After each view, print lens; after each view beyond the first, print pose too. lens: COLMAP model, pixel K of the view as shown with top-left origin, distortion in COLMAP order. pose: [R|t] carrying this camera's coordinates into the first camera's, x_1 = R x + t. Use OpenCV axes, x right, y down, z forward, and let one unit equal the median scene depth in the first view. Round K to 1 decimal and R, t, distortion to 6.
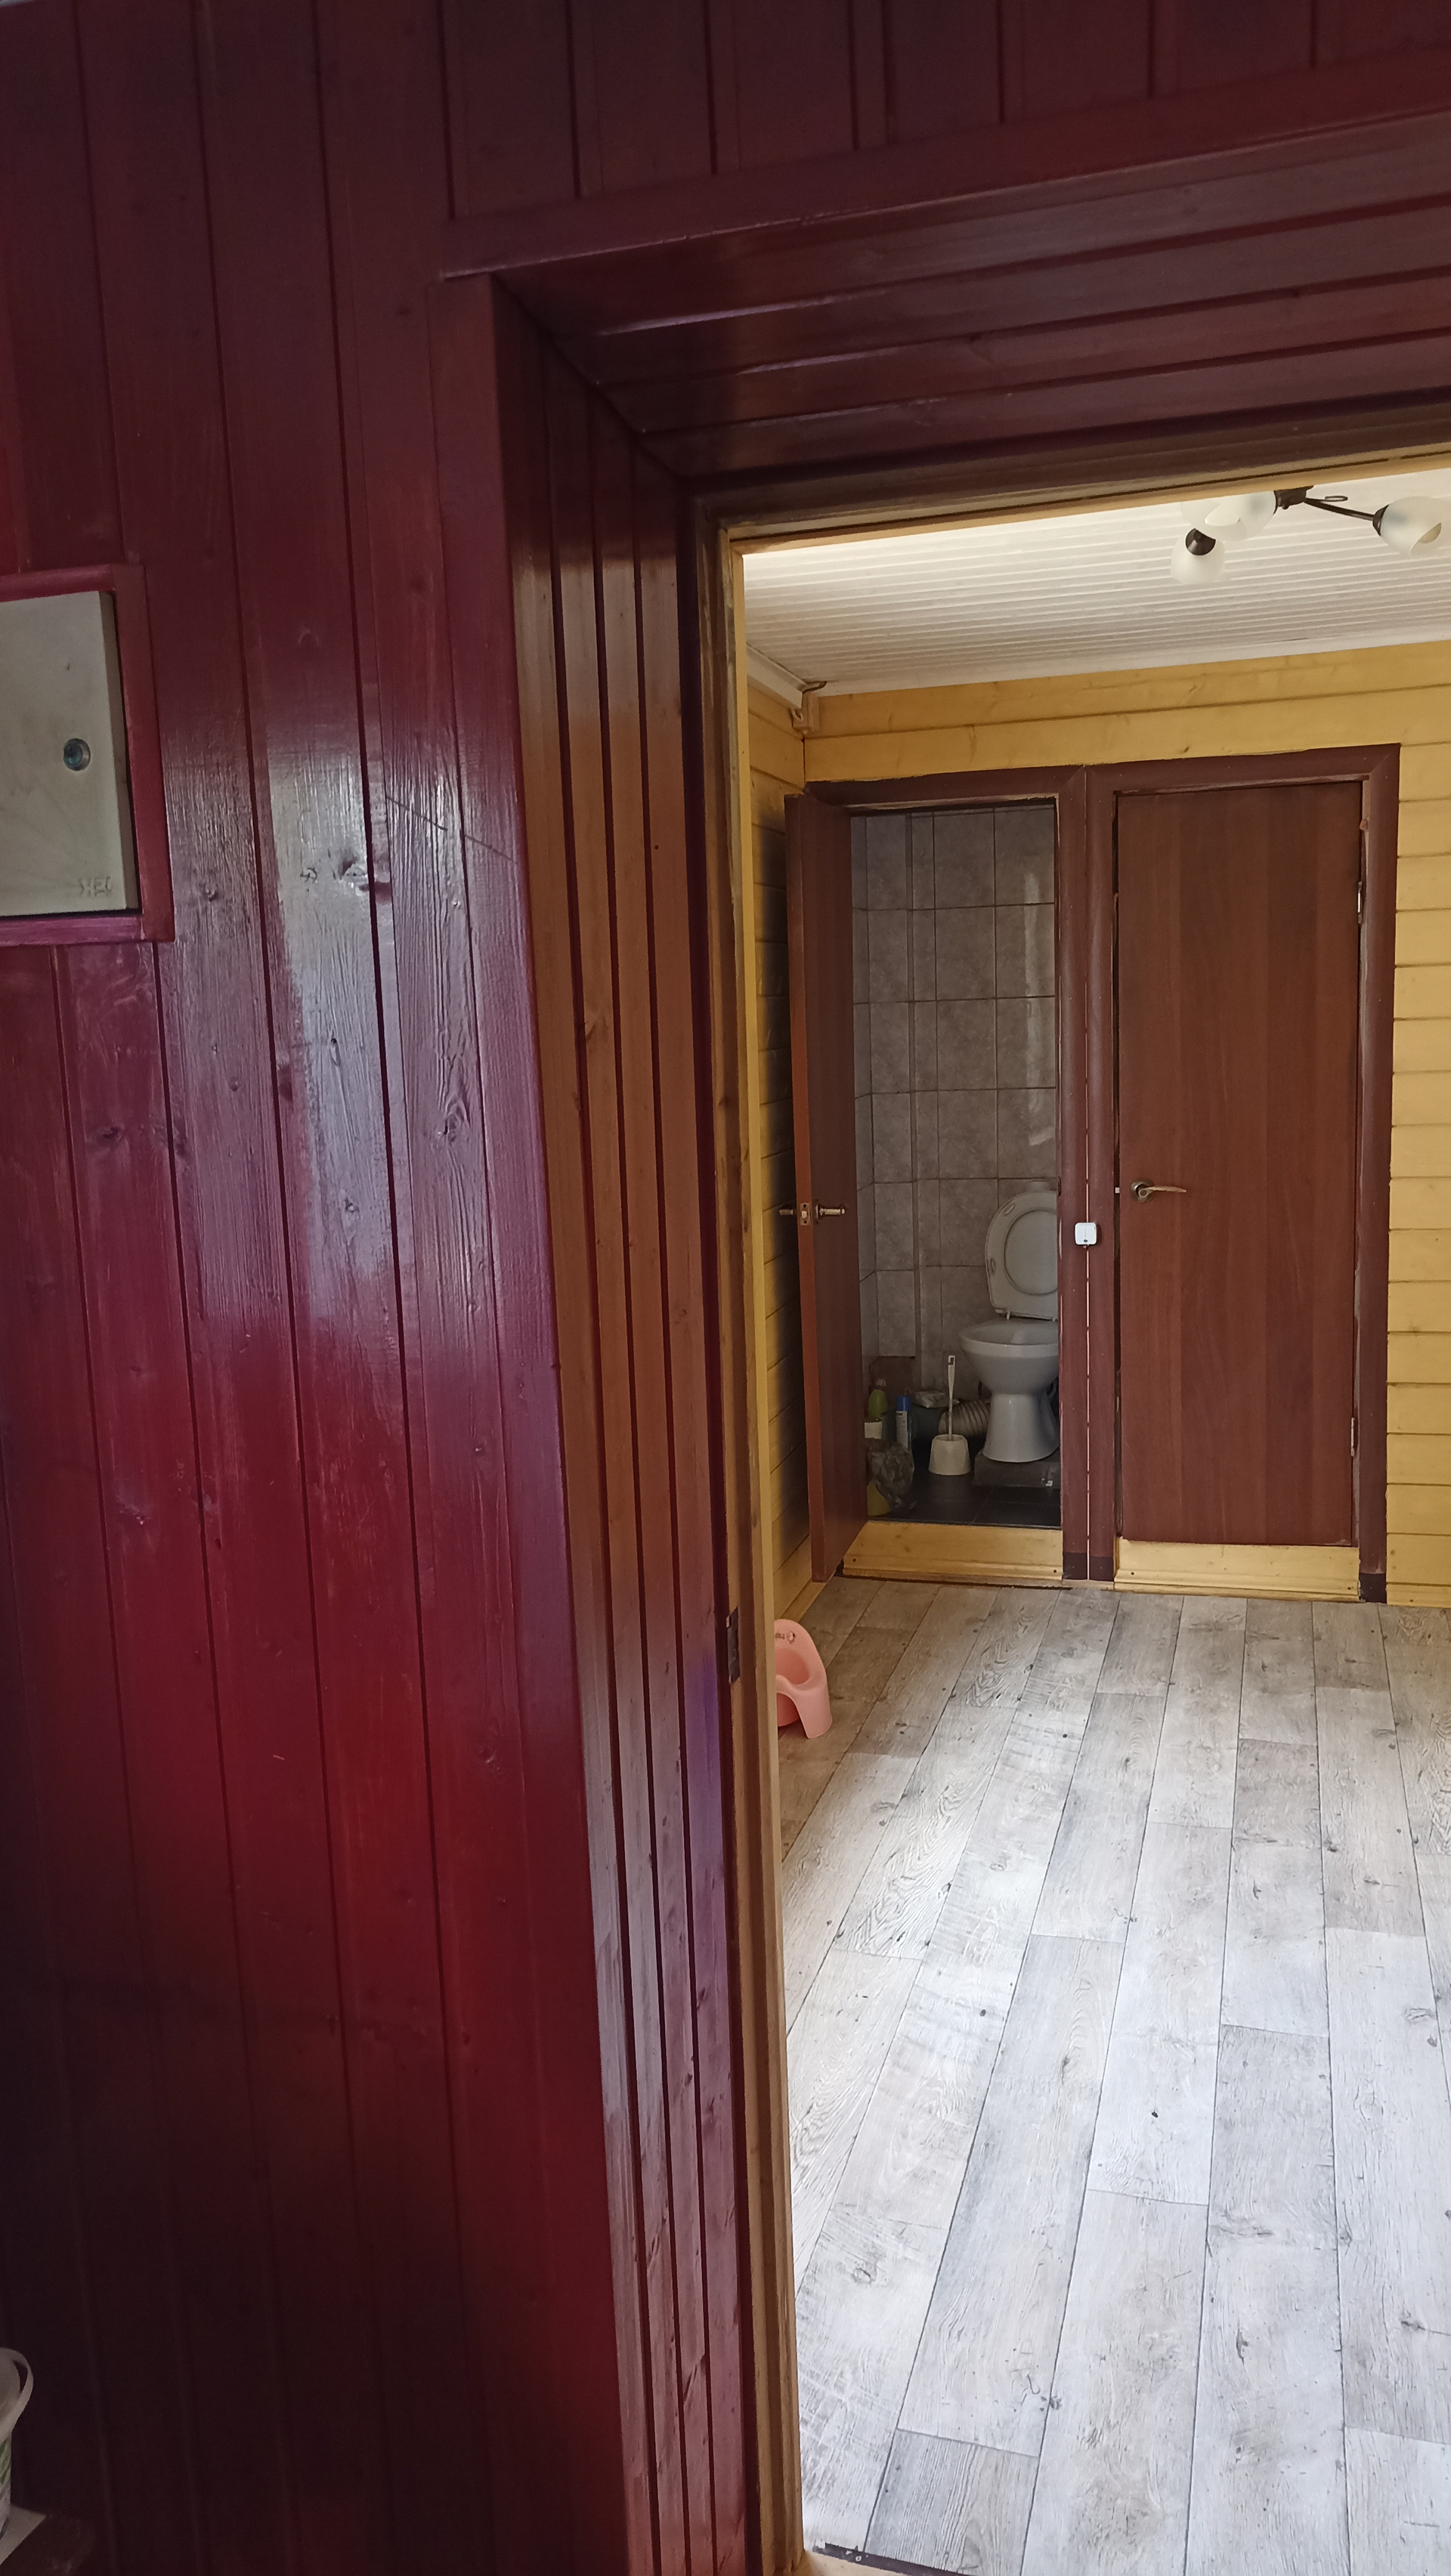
lens RADIAL K [[1901.7, 0, 725.5], [0, 1901.7, 1288.0], [0, 0, 1]] dist [0.067574, -0.068538]
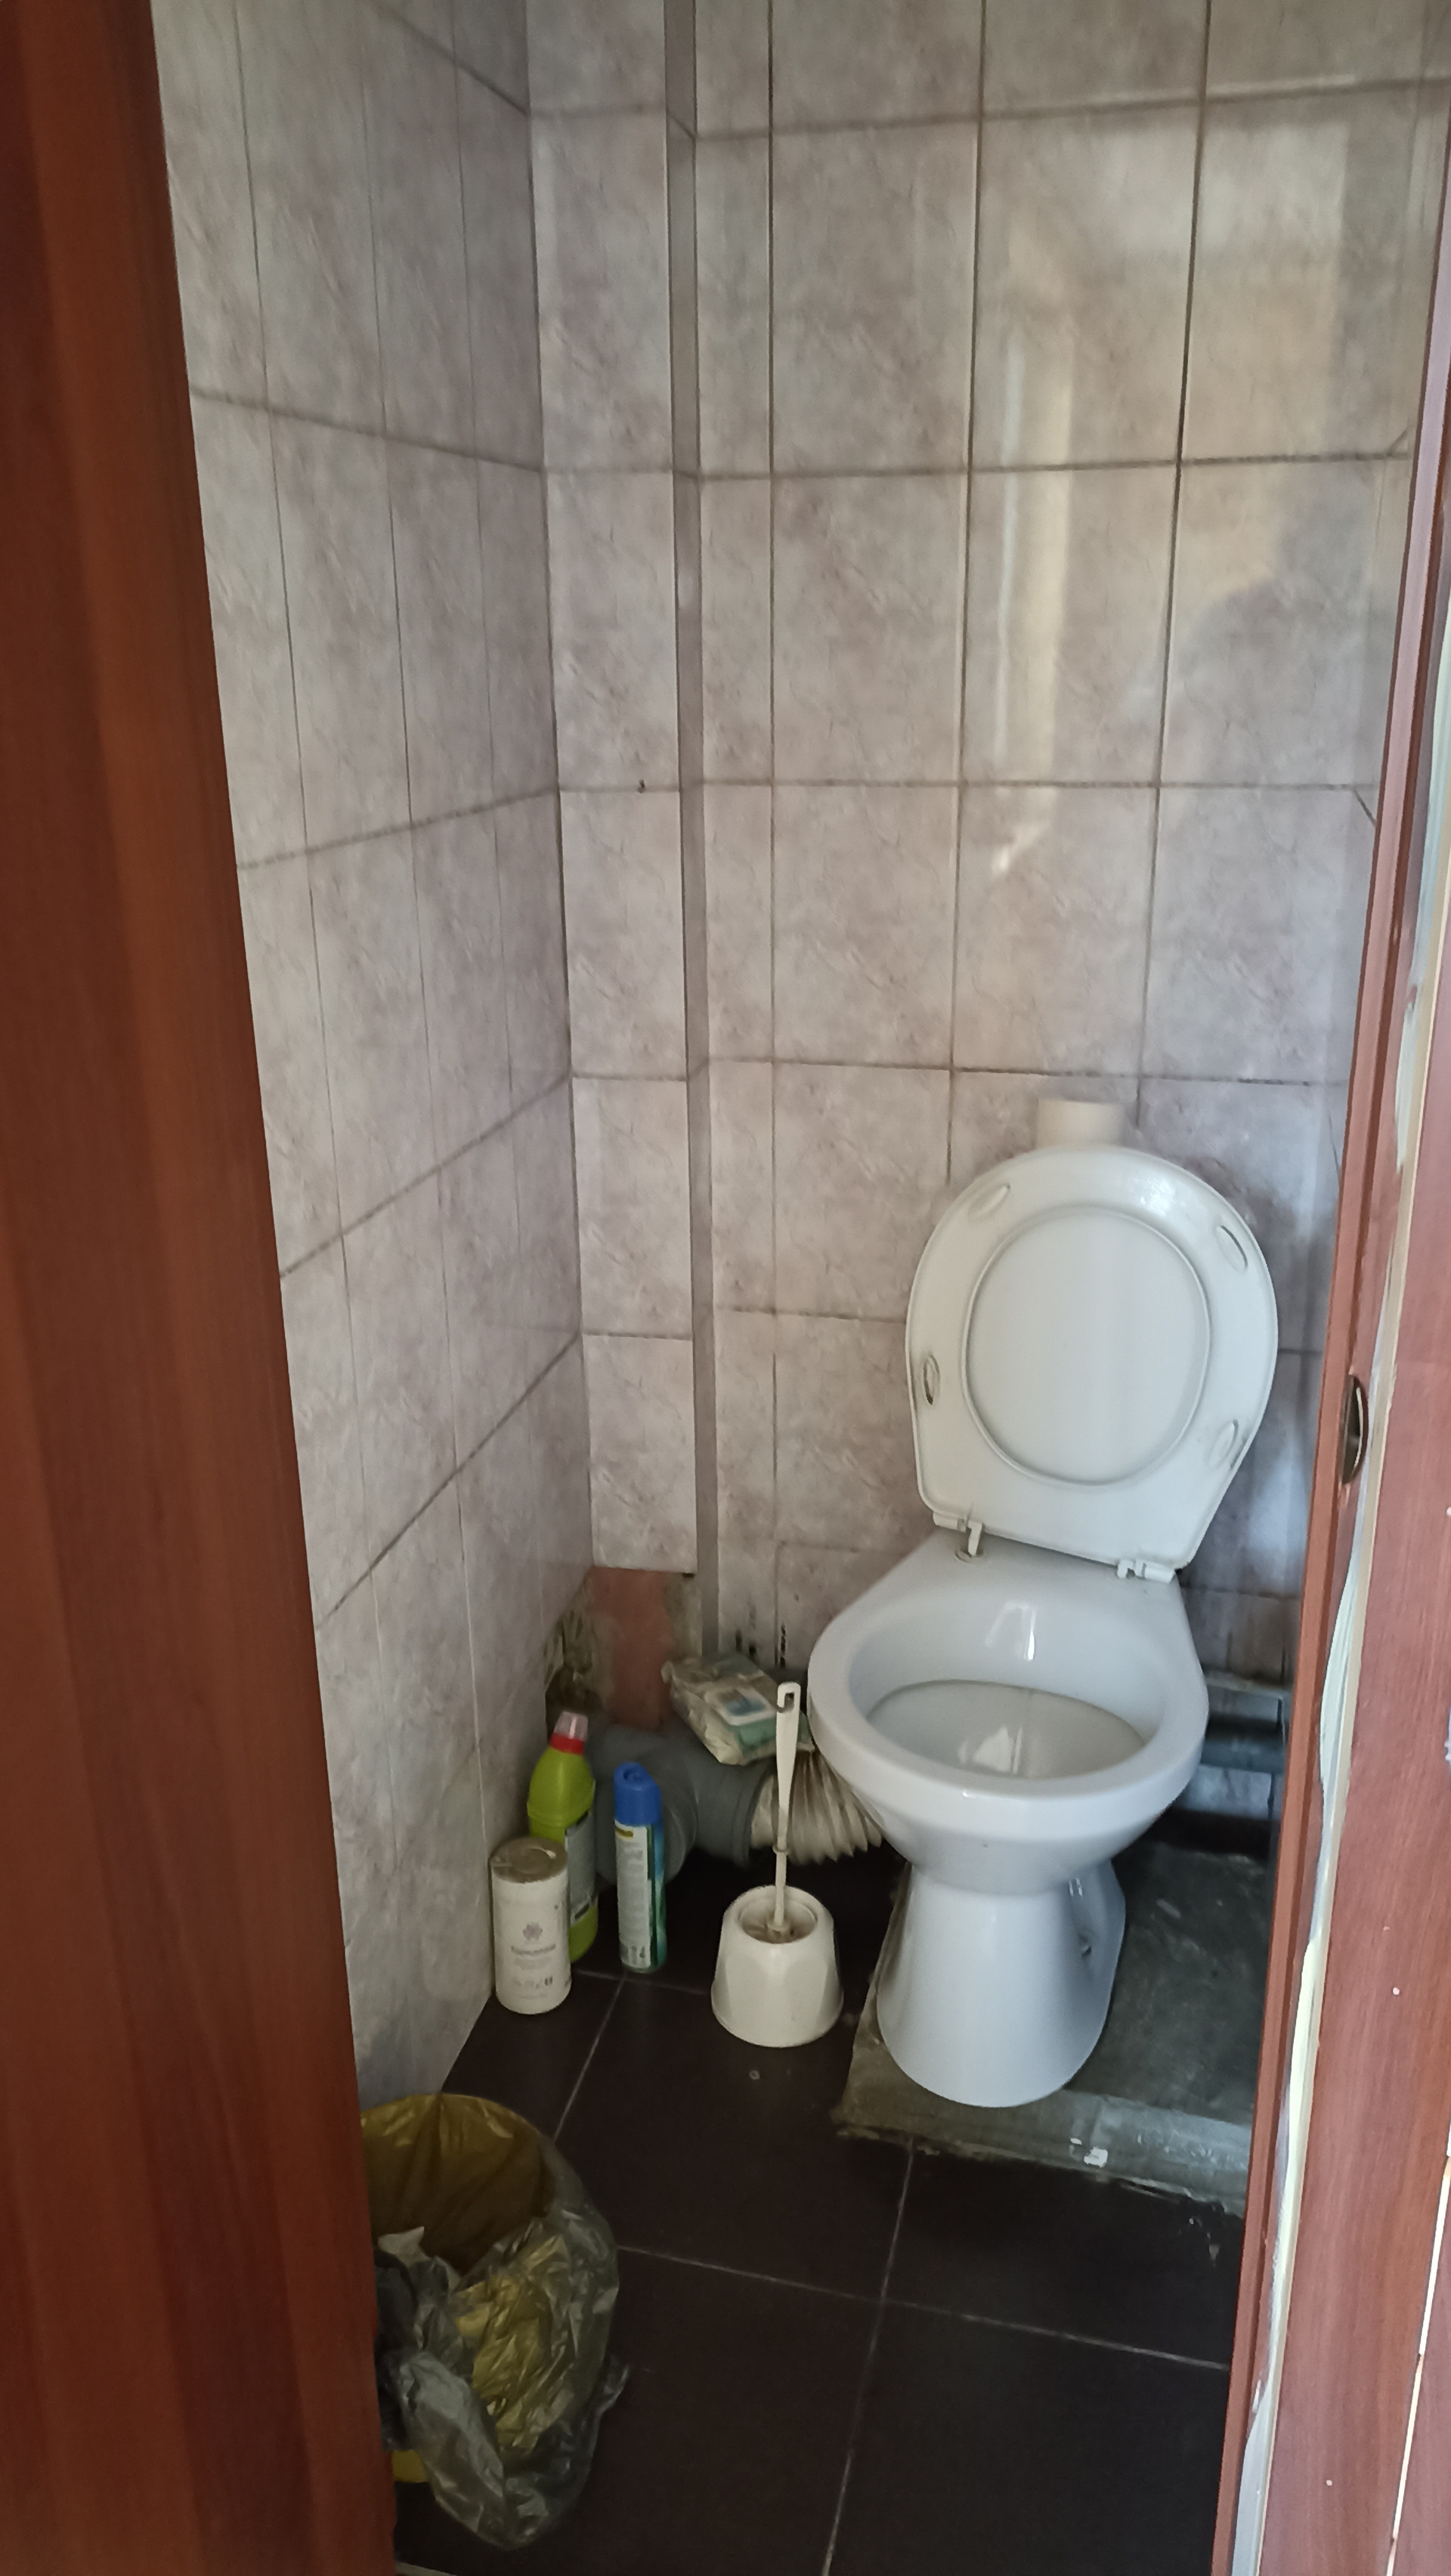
lens RADIAL K [[1901.7, 0, 725.5], [0, 1901.7, 1288.0], [0, 0, 1]] dist [0.067574, -0.068538]
pose [[0.998592, 0.006490, 0.052641, 0.088176], [-0.015684, 0.984233, 0.176181, -0.077771], [-0.050667, -0.176758, 0.982949, 0.680089]]
